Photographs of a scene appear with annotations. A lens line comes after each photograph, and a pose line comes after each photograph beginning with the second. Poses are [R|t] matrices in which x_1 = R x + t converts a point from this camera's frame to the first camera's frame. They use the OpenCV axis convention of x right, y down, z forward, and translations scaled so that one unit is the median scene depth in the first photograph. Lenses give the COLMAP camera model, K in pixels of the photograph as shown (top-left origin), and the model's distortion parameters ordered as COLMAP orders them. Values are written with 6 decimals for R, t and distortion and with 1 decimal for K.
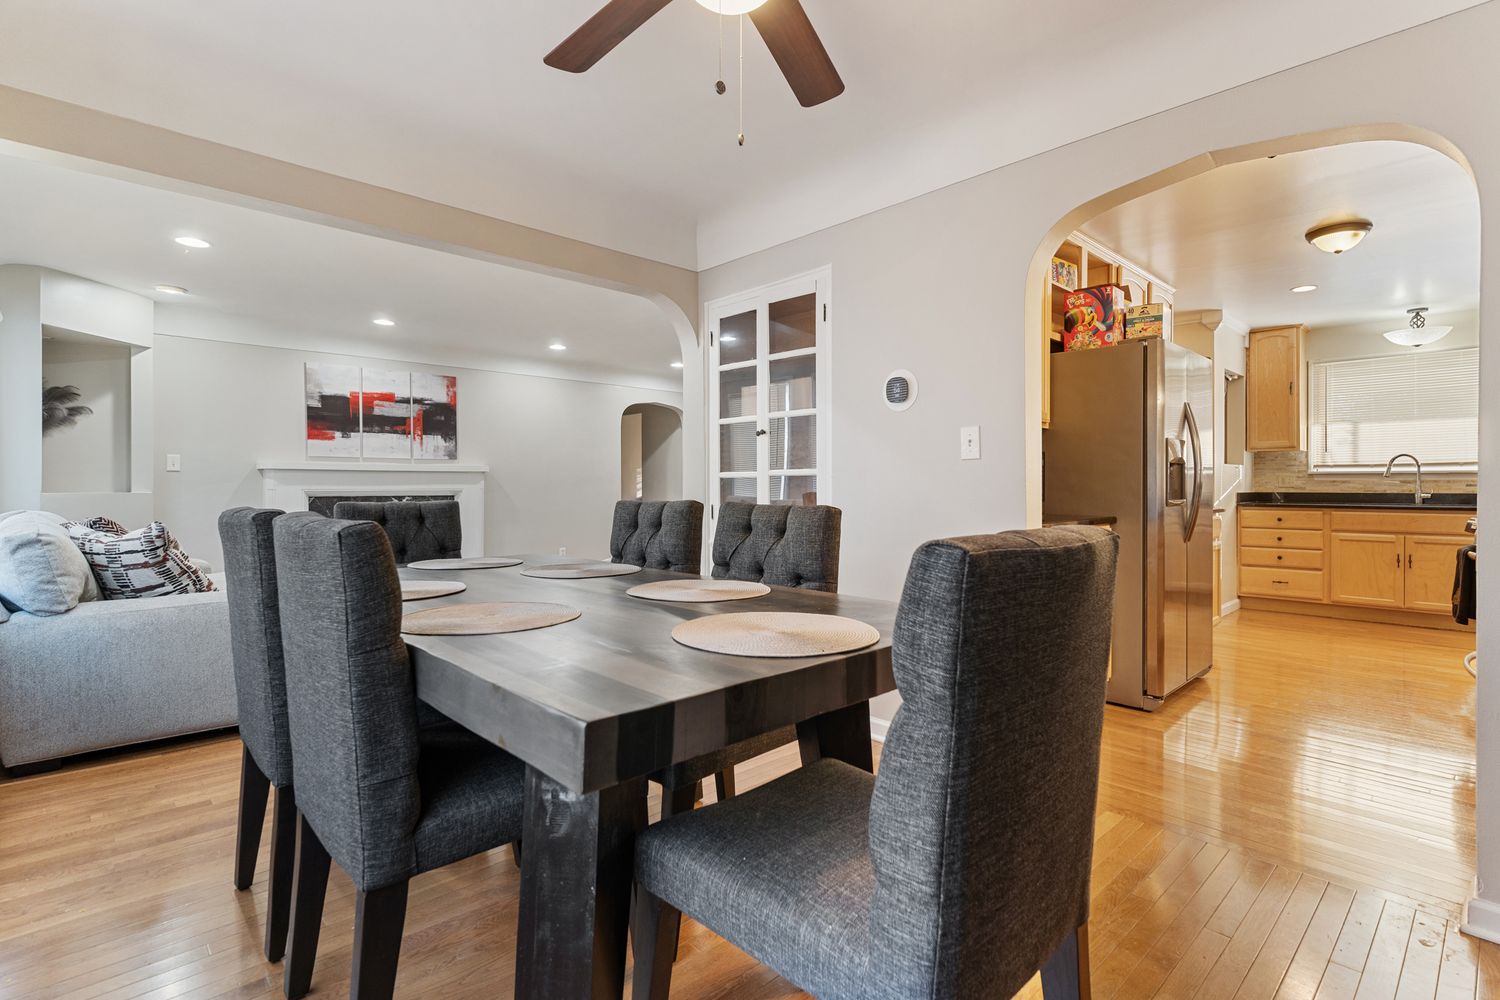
lens RADIAL K [[723.2, 0, 748.6], [0, 723.2, 491.6], [0, 0, 1]] dist [-0.014525, 0.000232]
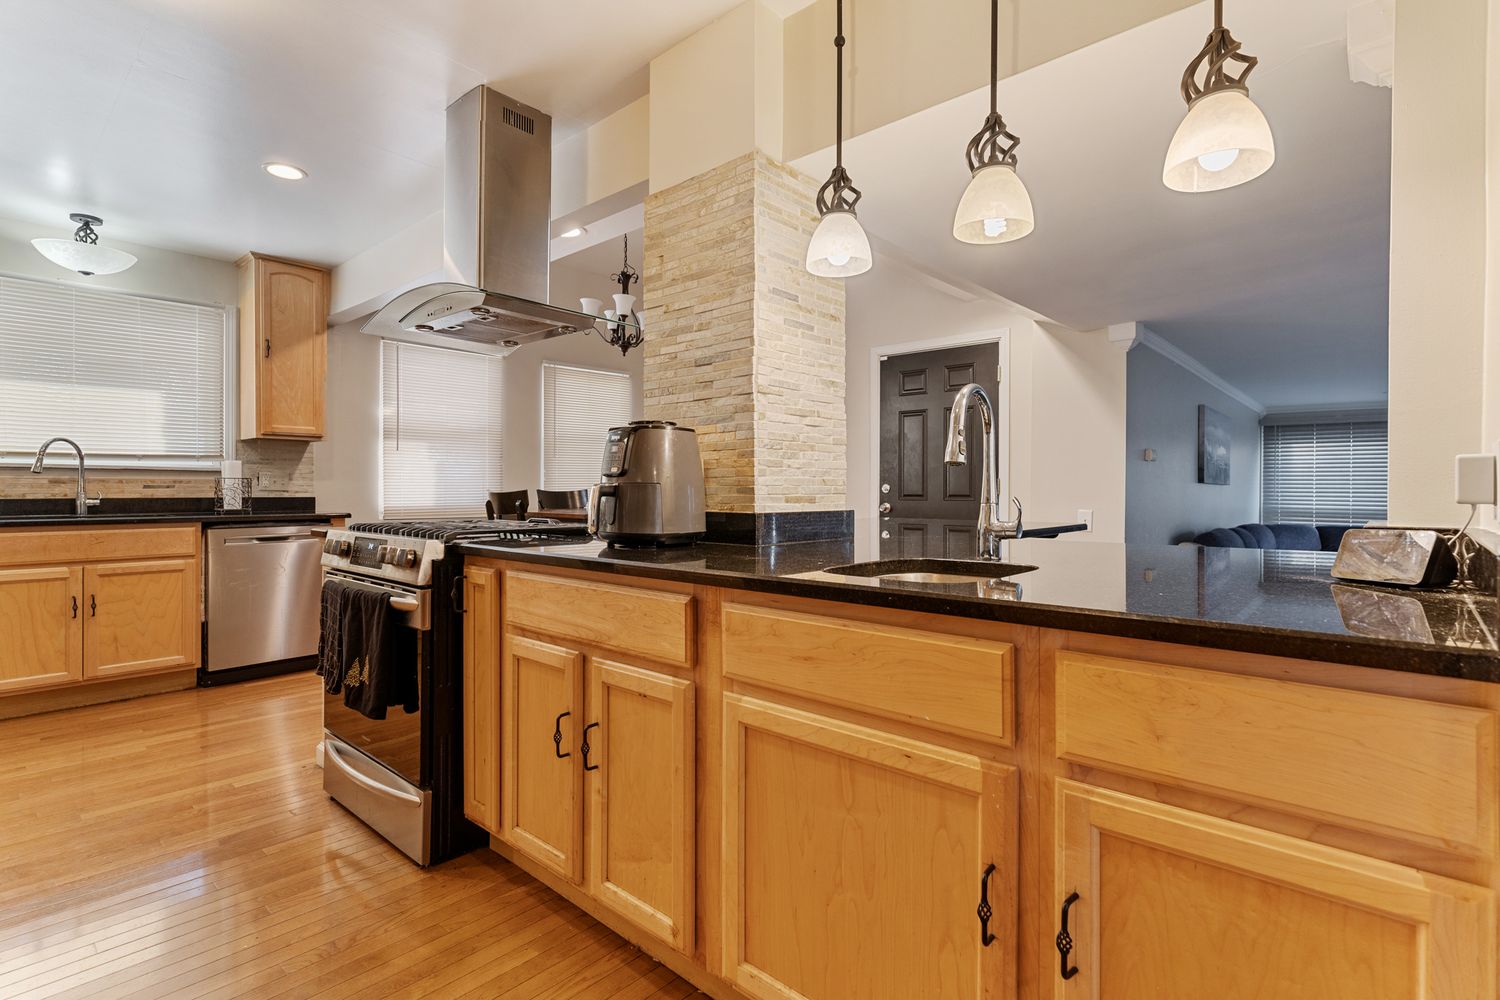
lens RADIAL K [[723.2, 0, 753.5], [0, 723.2, 494.9], [0, 0, 1]] dist [-0.014525, 0.000232]
pose [[-0.088816, -0.008776, 0.996009, 0.233311], [0.007805, 0.999924, 0.009506, -0.002715], [-0.996017, 0.008618, -0.088741, 0.455538]]
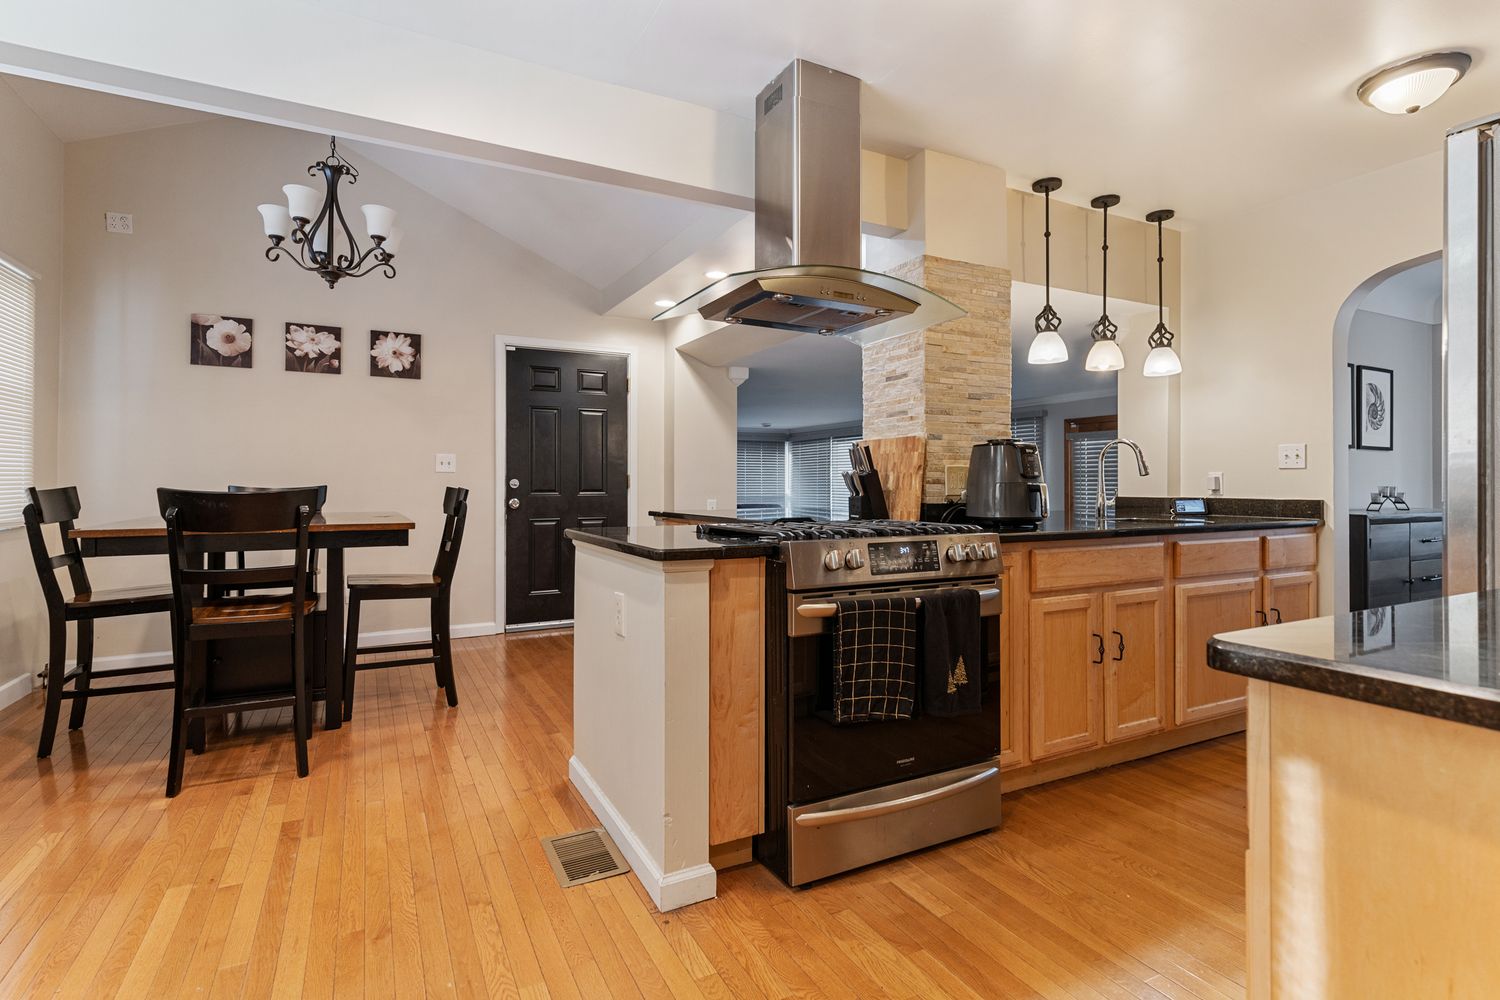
lens RADIAL K [[723.2, 0, 762.2], [0, 723.2, 478.4], [0, 0, 1]] dist [-0.014525, 0.000232]
pose [[-0.965243, -0.002984, 0.261336, 1.542325], [-0.003050, 0.999995, 0.000151, -0.020142], [-0.261335, -0.000651, -0.965248, 2.293079]]
